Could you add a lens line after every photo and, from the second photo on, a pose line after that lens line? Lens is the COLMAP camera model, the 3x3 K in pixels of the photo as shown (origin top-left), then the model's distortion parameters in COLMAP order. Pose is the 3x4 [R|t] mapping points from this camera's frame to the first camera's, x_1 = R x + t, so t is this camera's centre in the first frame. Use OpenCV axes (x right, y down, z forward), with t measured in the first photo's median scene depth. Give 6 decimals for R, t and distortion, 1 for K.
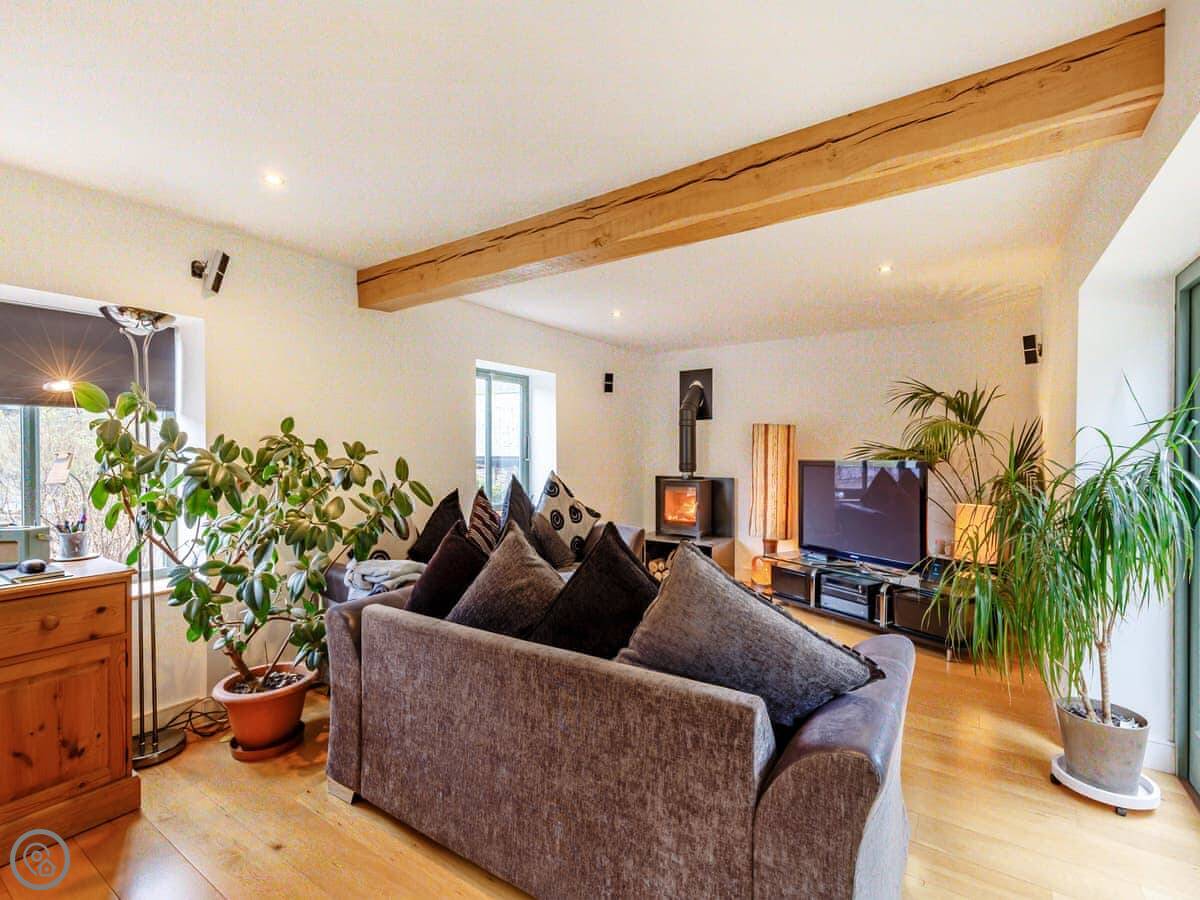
lens RADIAL K [[546.9, 0, 600.9], [0, 546.9, 451.4], [0, 0, 1]] dist [0.012862, -0.001312]
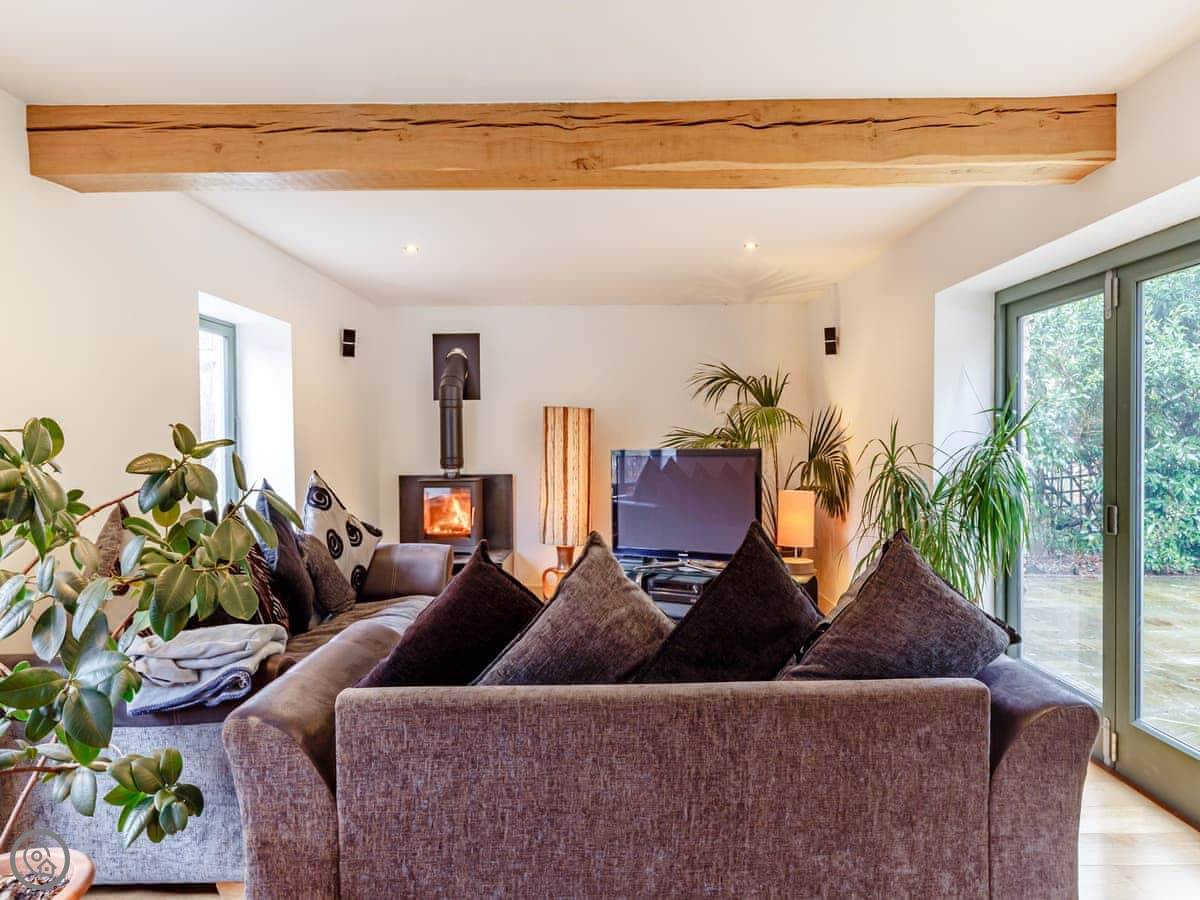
lens RADIAL K [[720.4, 0, 600.0], [0, 720.4, 447.8], [0, 0, 1]] dist [0.003396, 0.002788]
pose [[0.830666, -0.012566, 0.556629, -0.290048], [0.008749, 0.999916, 0.009516, 0.001811], [-0.556702, -0.003035, 0.830707, 0.081273]]
